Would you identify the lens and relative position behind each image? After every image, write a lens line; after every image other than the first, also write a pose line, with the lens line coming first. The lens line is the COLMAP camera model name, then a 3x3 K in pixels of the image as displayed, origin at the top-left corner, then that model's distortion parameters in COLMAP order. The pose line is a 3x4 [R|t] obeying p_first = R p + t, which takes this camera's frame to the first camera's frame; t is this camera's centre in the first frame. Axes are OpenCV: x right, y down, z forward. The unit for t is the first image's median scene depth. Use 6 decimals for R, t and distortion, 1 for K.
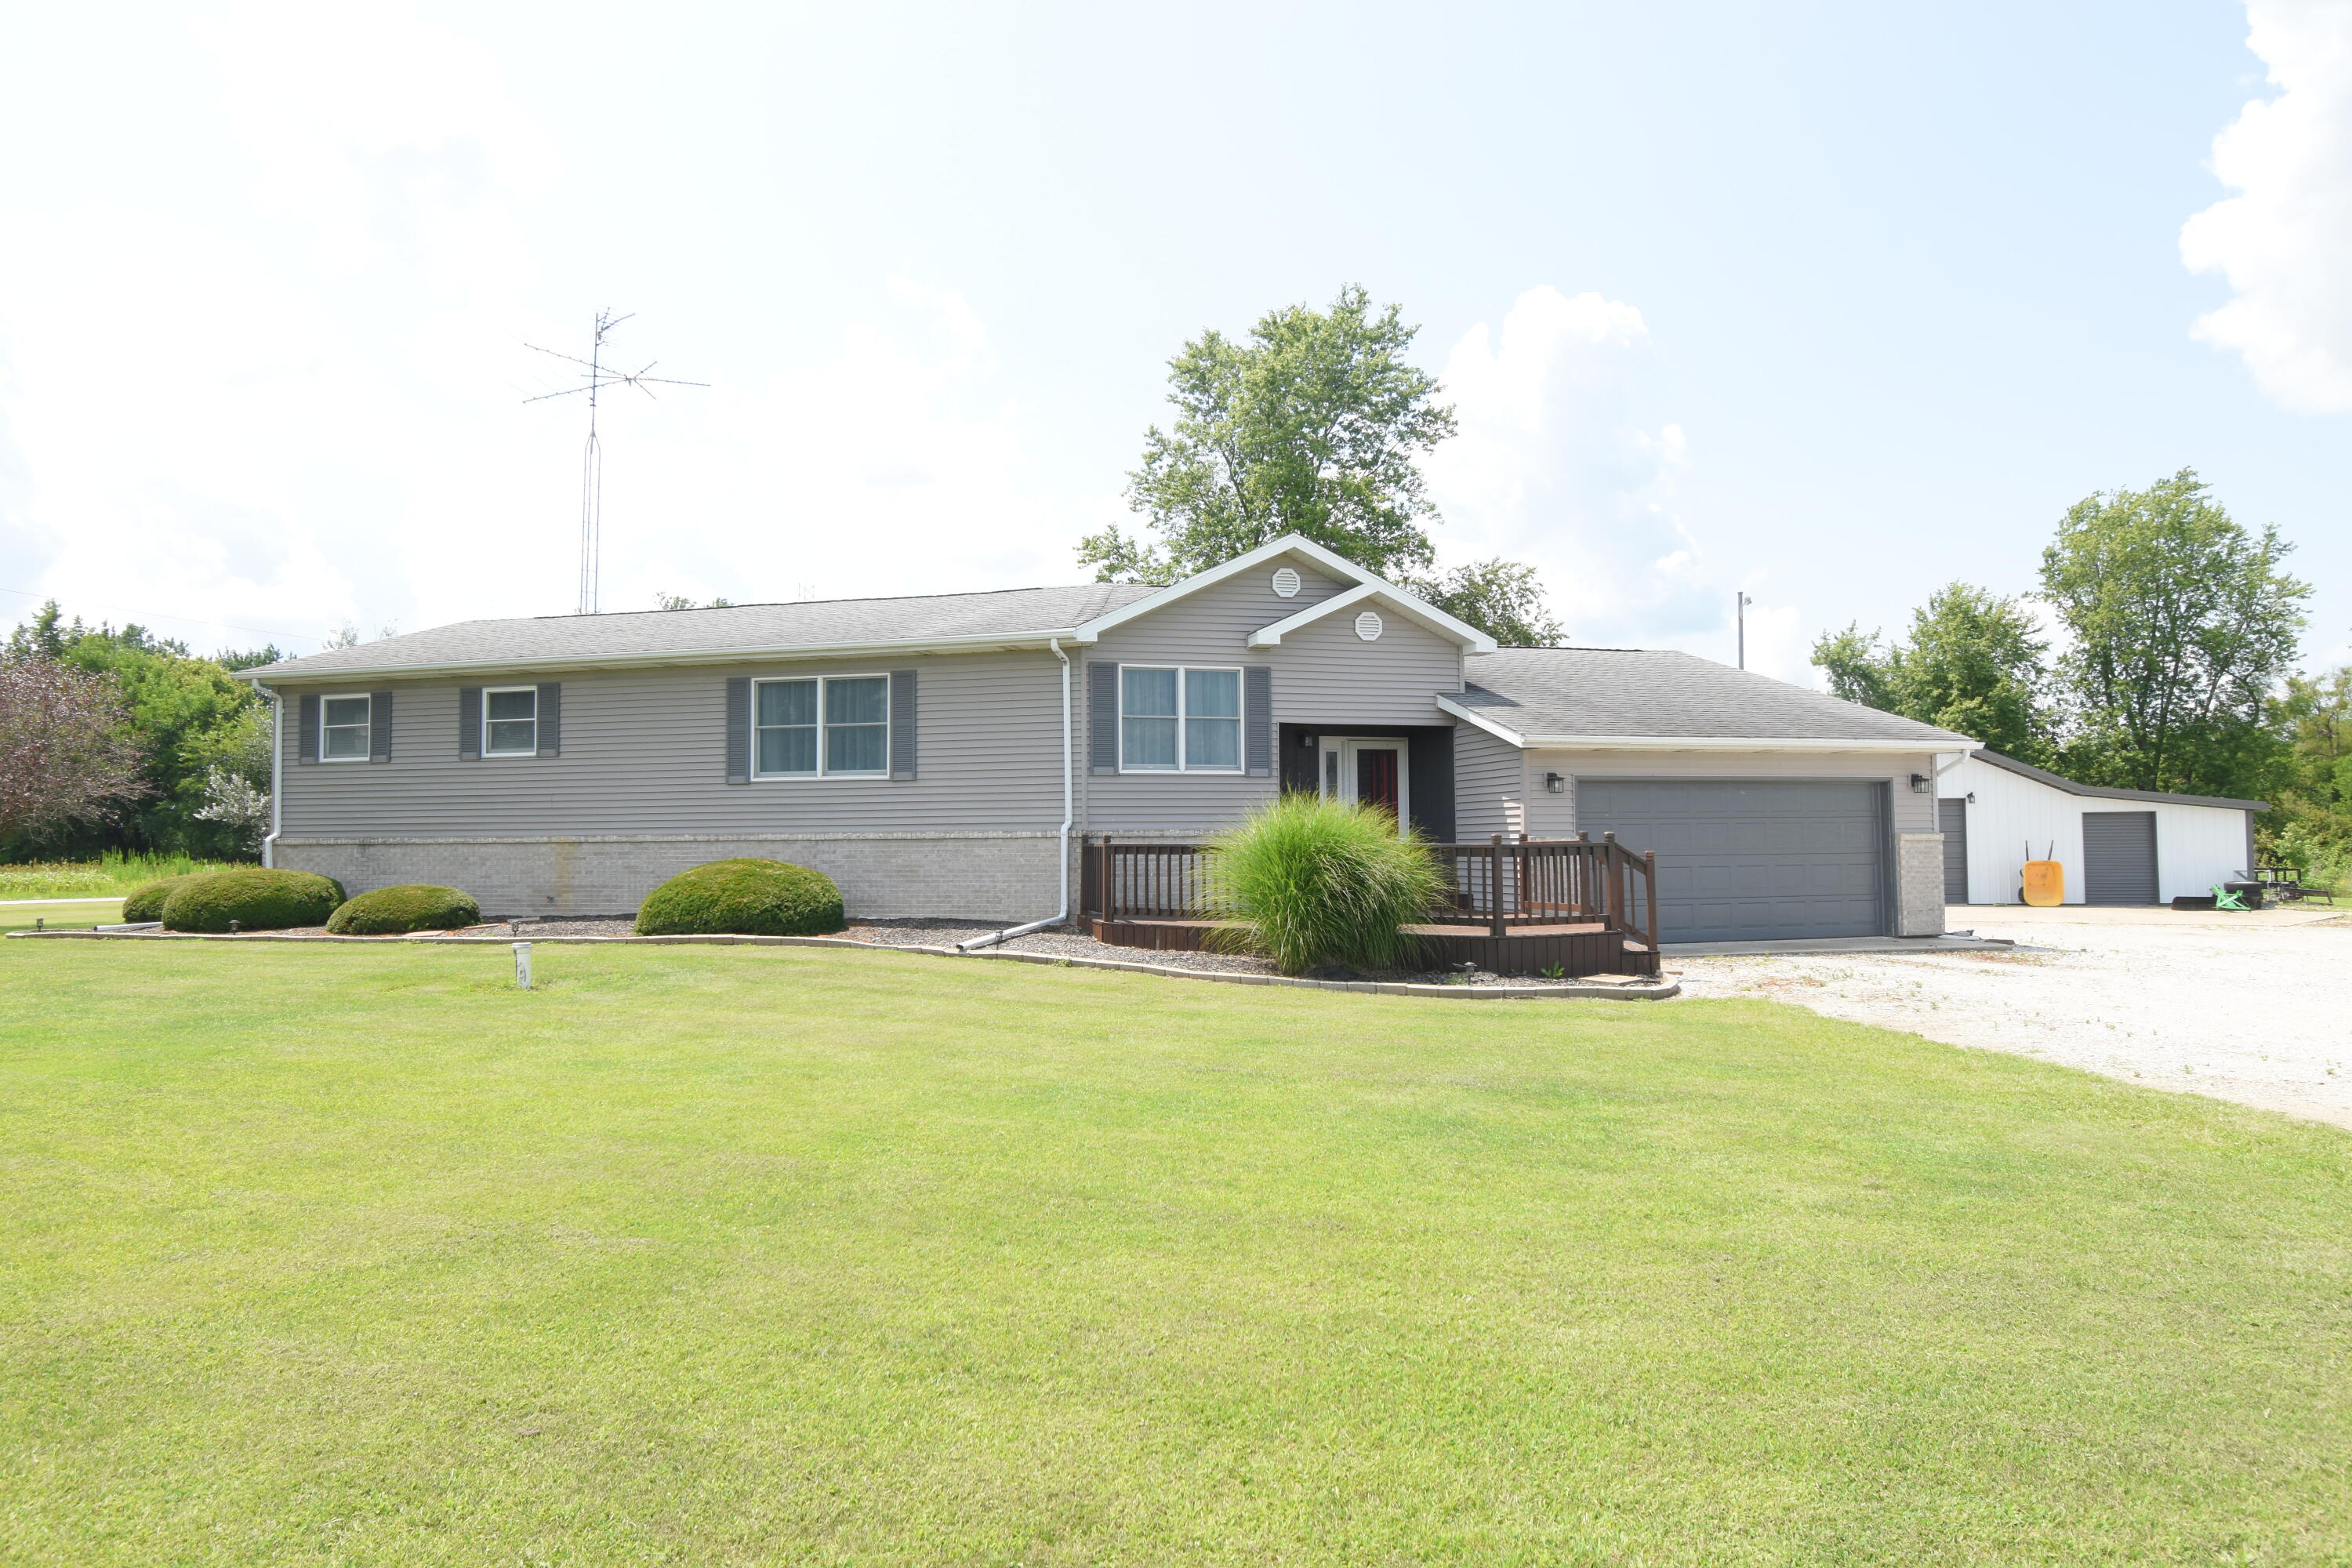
lens RADIAL K [[1326.7, 0, 1160.1], [0, 1326.7, 792.4], [0, 0, 1]] dist [-0.018029, 0.001463]
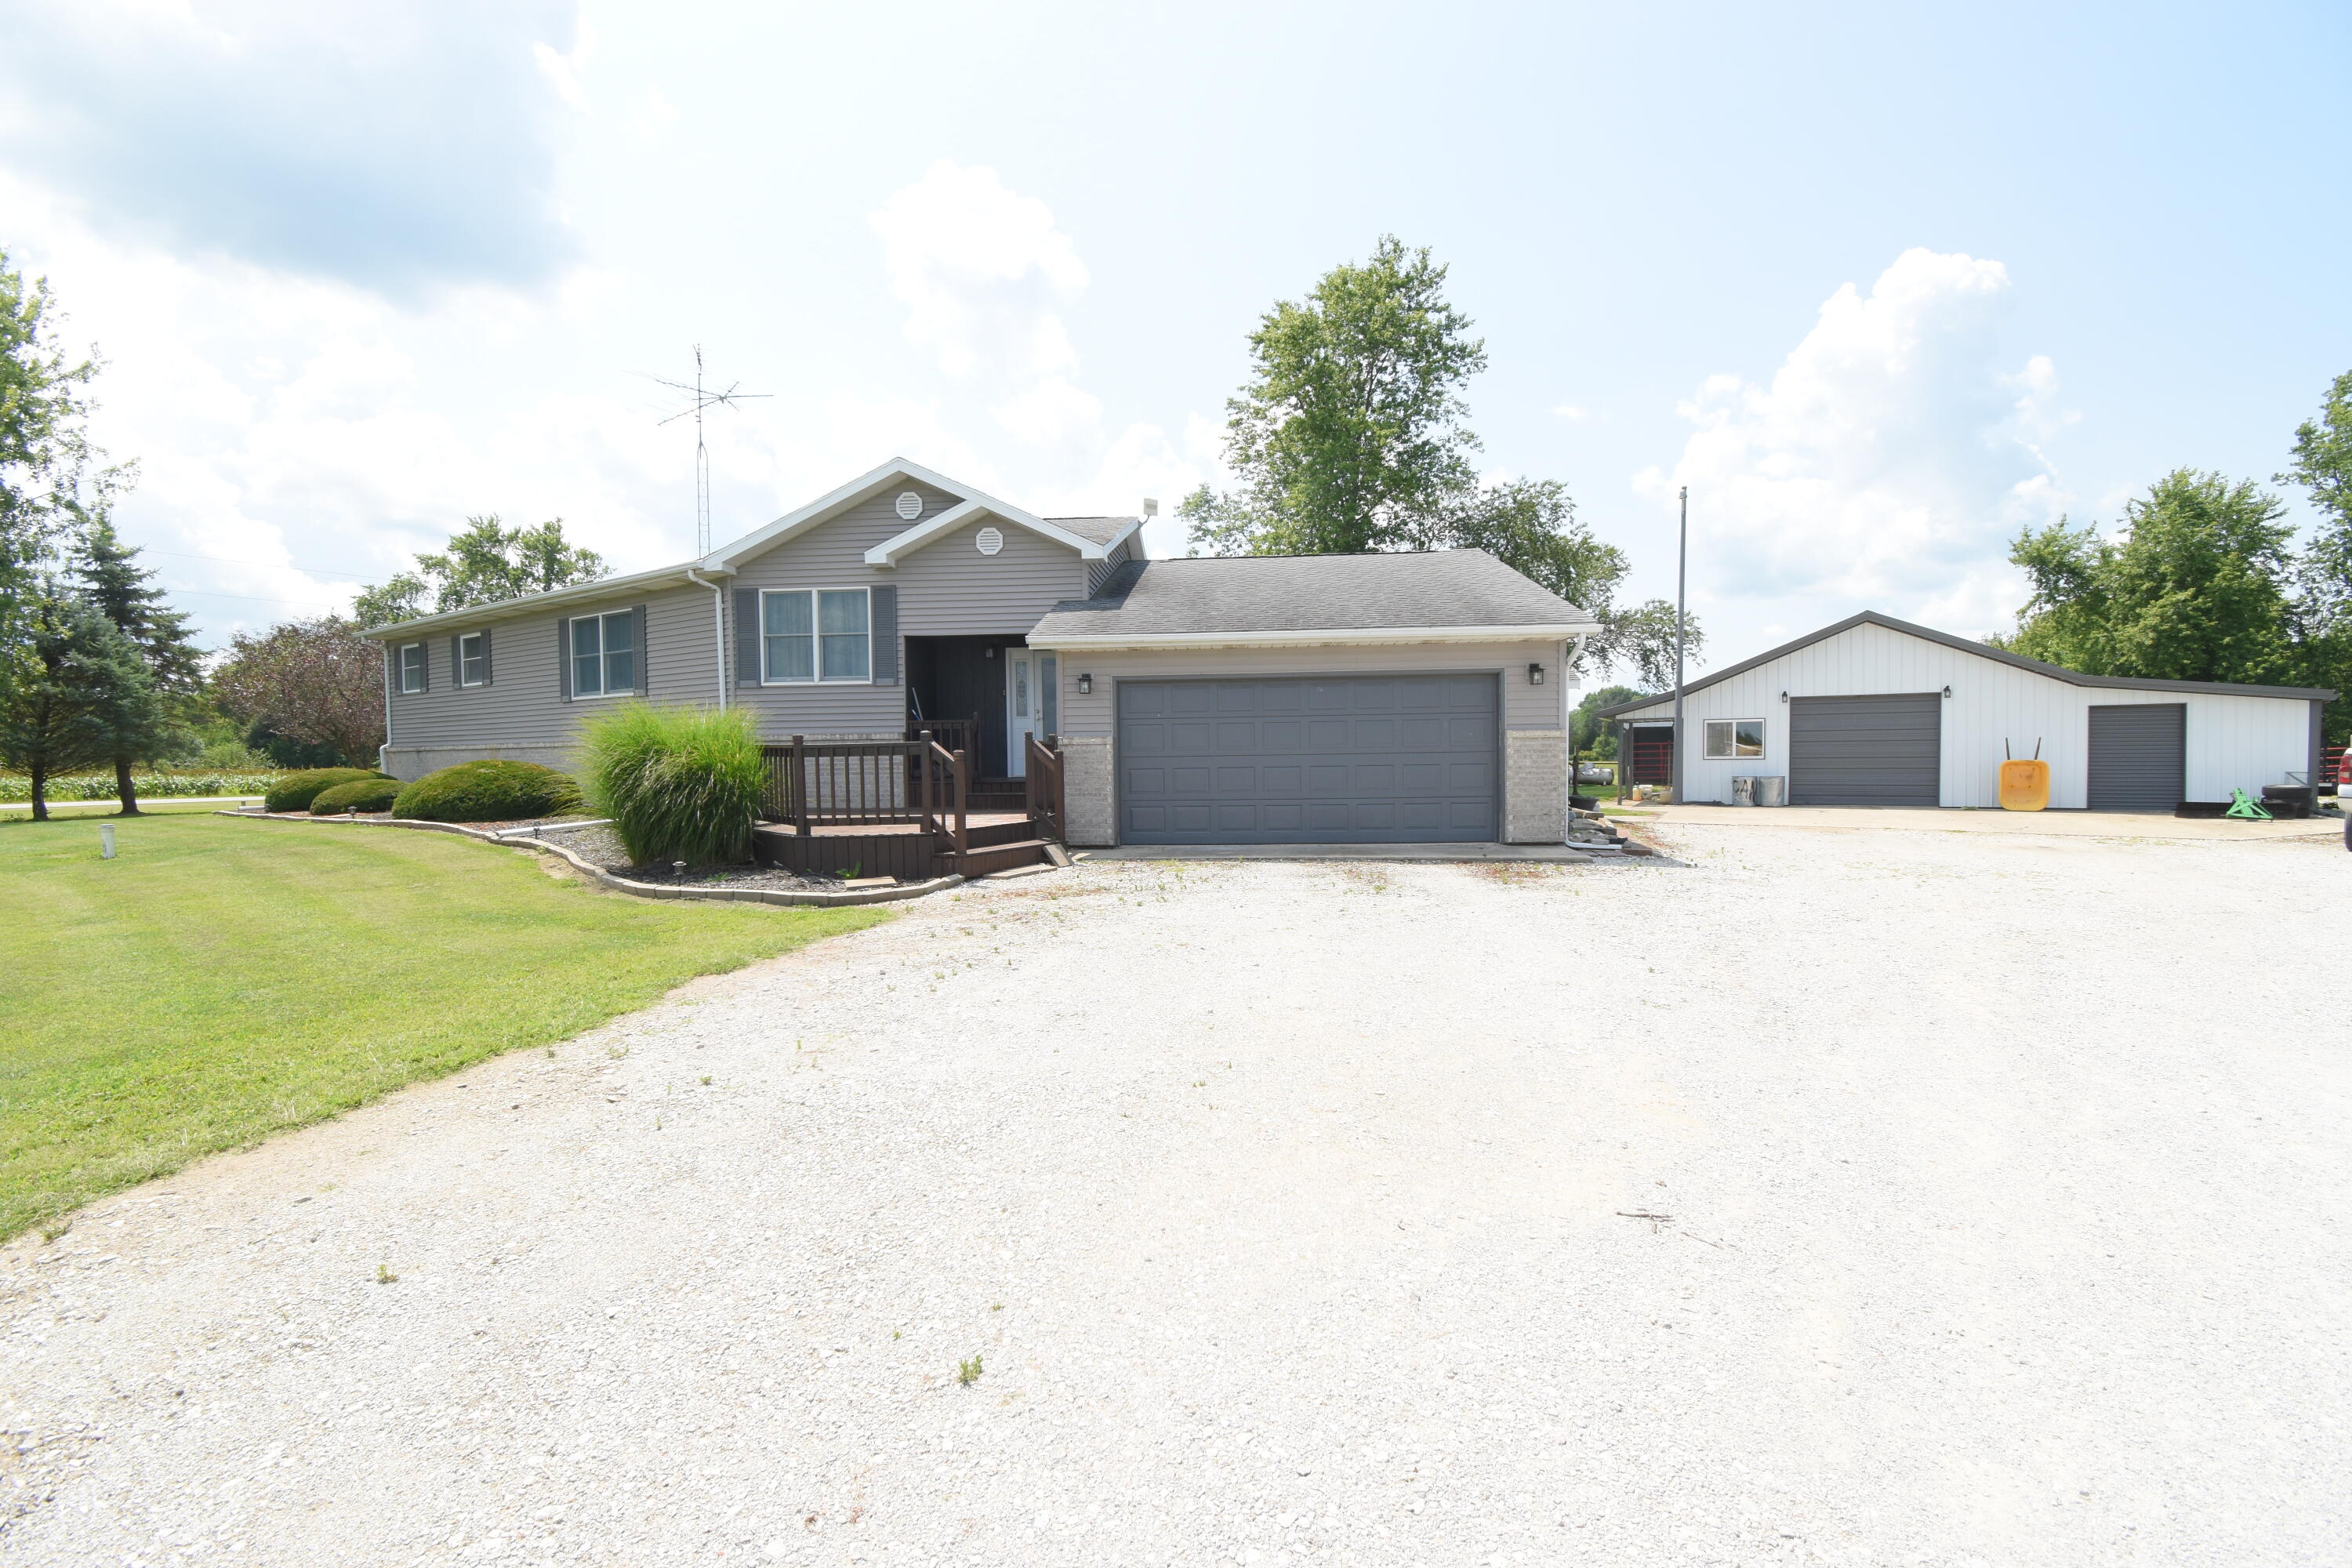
lens RADIAL K [[1038.4, 0, 1121.9], [0, 1038.4, 772.2], [0, 0, 1]] dist [-0.011822, -0.004105]
pose [[0.950180, -0.000415, -0.311700, 0.295615], [0.019123, 0.998193, 0.056966, 0.008042], [0.311114, -0.060089, 0.948471, 0.134076]]
